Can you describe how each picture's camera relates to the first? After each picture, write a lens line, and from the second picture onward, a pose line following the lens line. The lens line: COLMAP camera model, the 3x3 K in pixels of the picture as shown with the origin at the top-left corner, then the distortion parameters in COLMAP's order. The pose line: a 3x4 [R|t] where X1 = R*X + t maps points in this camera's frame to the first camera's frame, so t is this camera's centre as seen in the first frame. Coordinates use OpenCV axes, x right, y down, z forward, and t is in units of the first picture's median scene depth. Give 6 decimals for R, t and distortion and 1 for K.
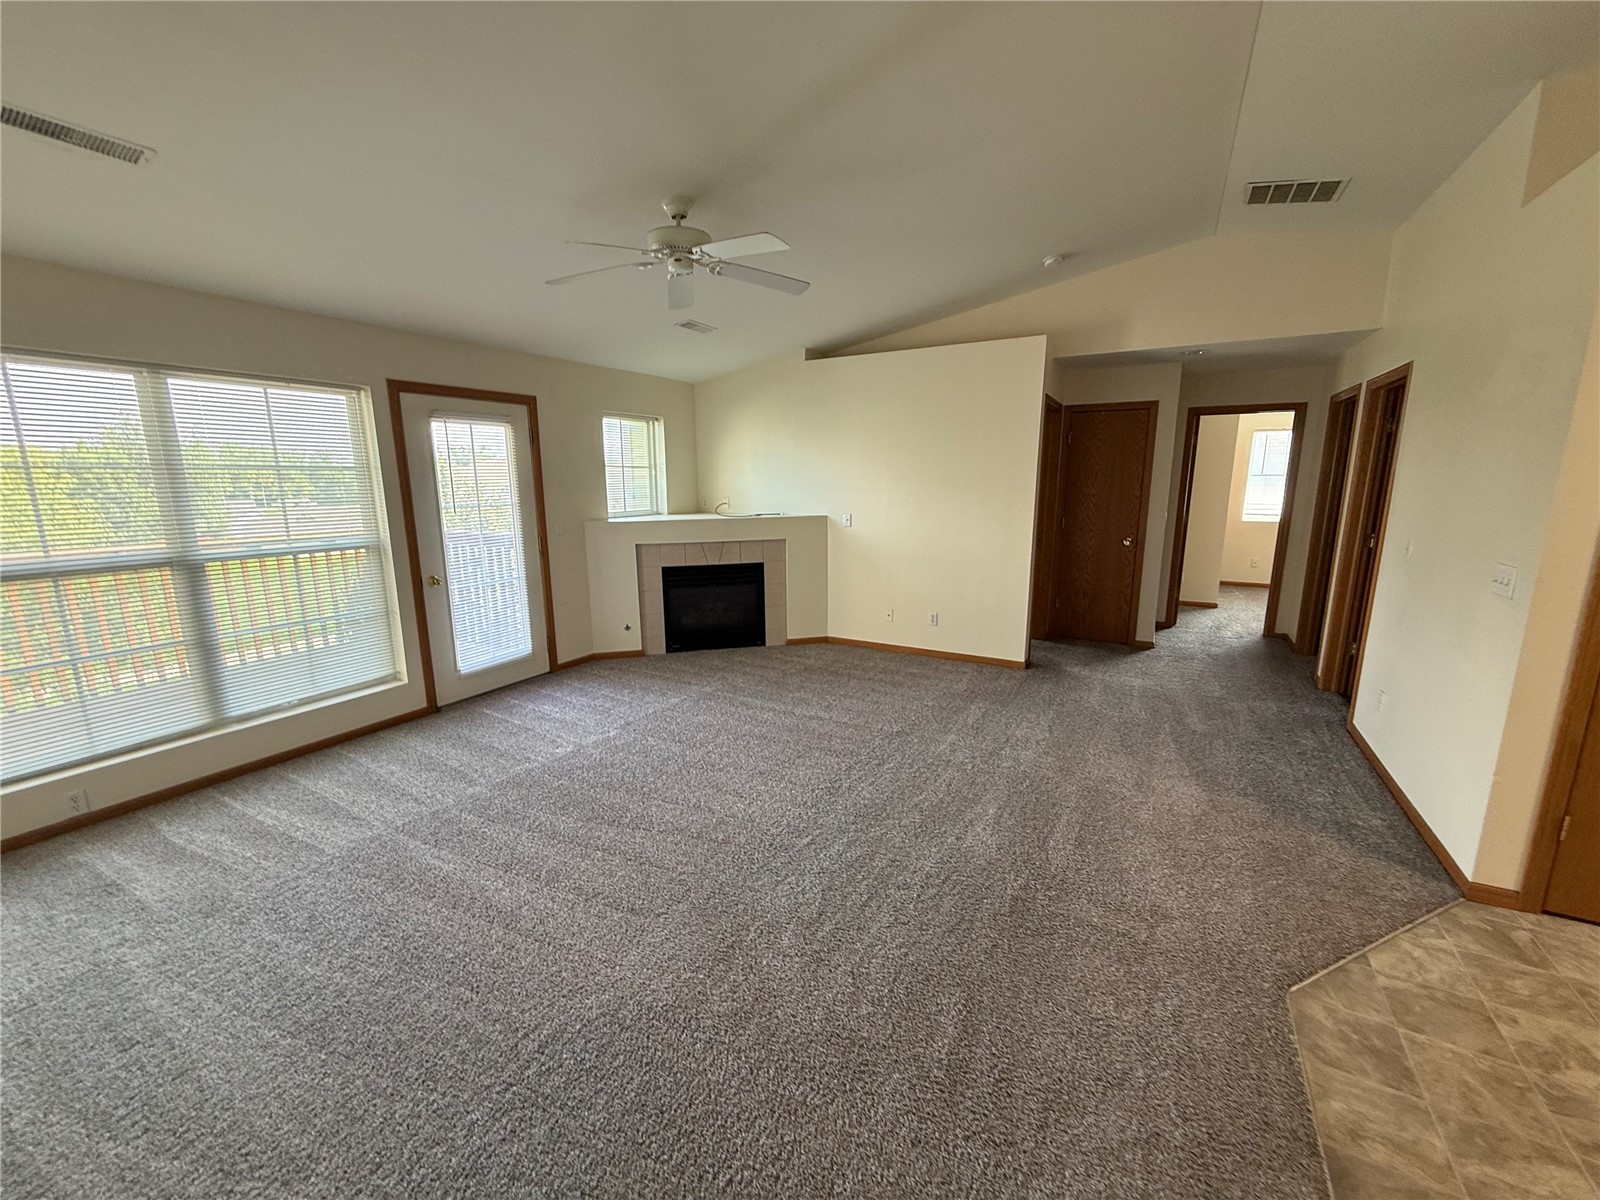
lens RADIAL K [[636.6, 0, 797.1], [0, 636.6, 599.9], [0, 0, 1]] dist [0.000292, 0.000175]
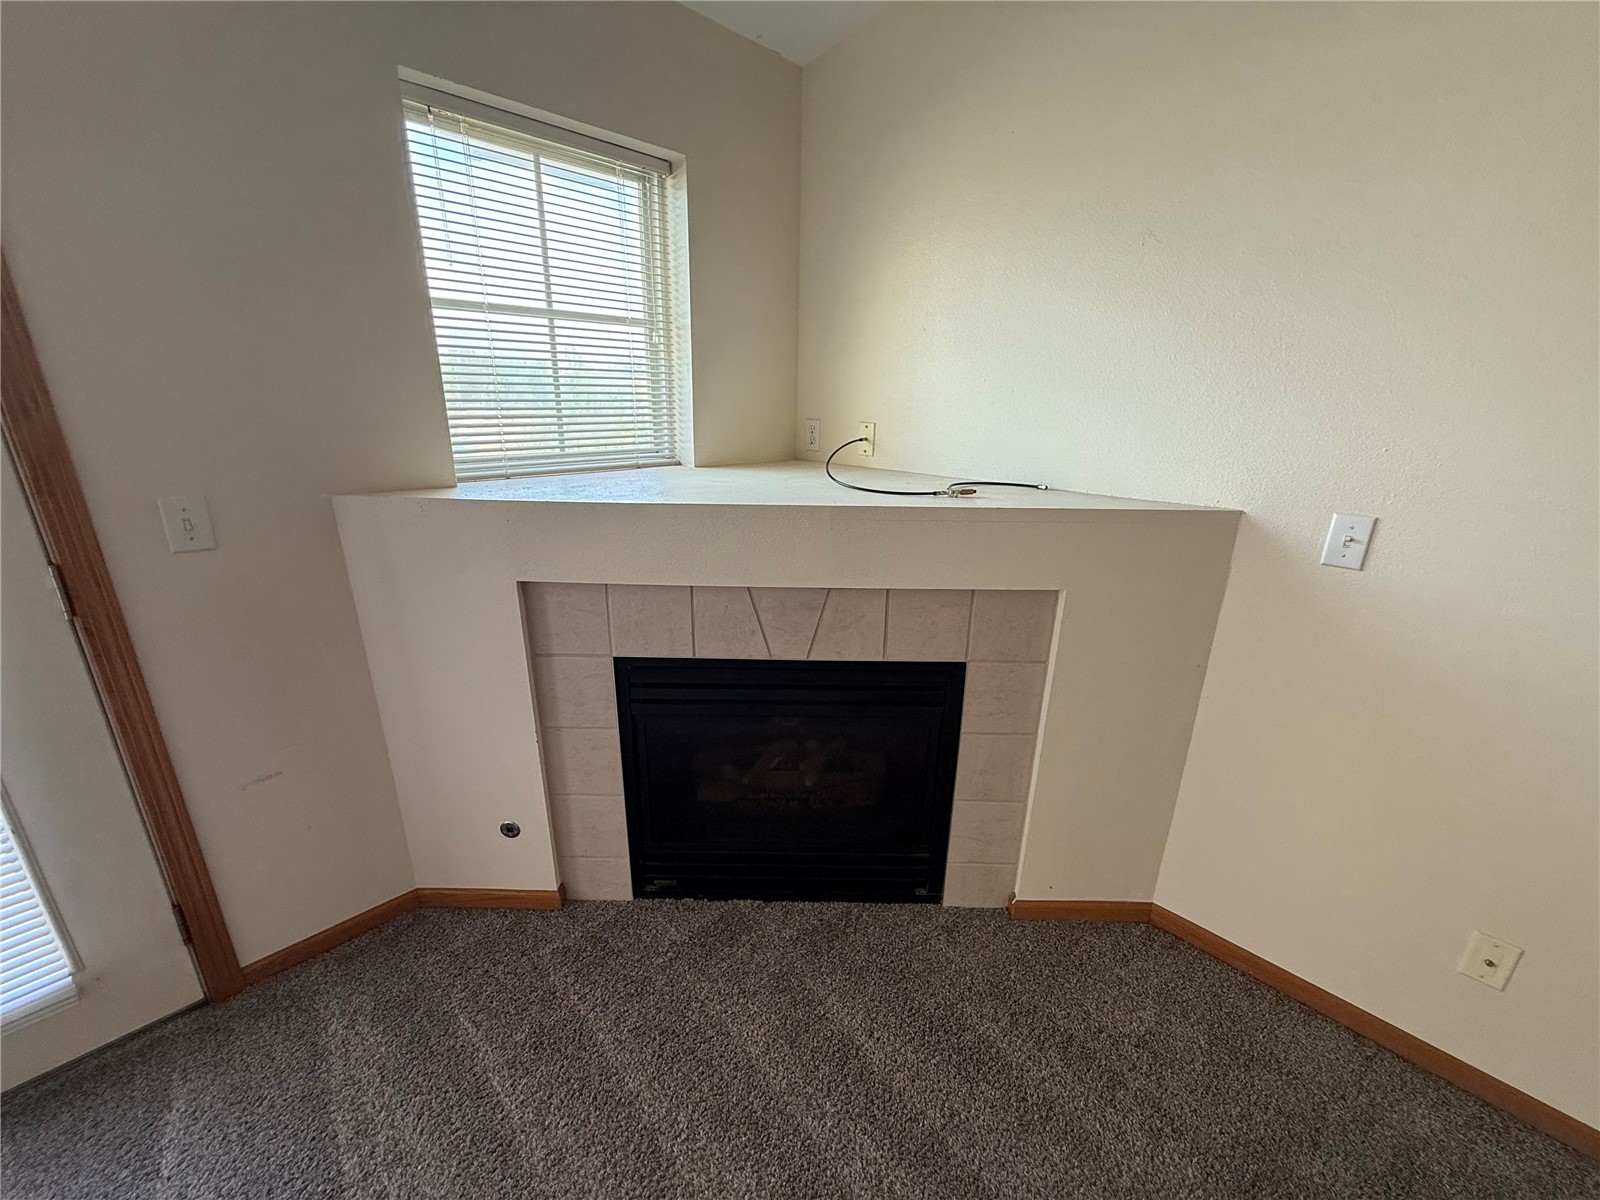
lens RADIAL K [[636.6, 0, 799.1], [0, 636.6, 594.1], [0, 0, 1]] dist [0.000292, 0.000175]
pose [[0.964914, 0.102666, -0.241661, -0.096555], [-0.073759, 0.989312, 0.125786, -0.196413], [0.251992, -0.103548, 0.962173, 1.172398]]
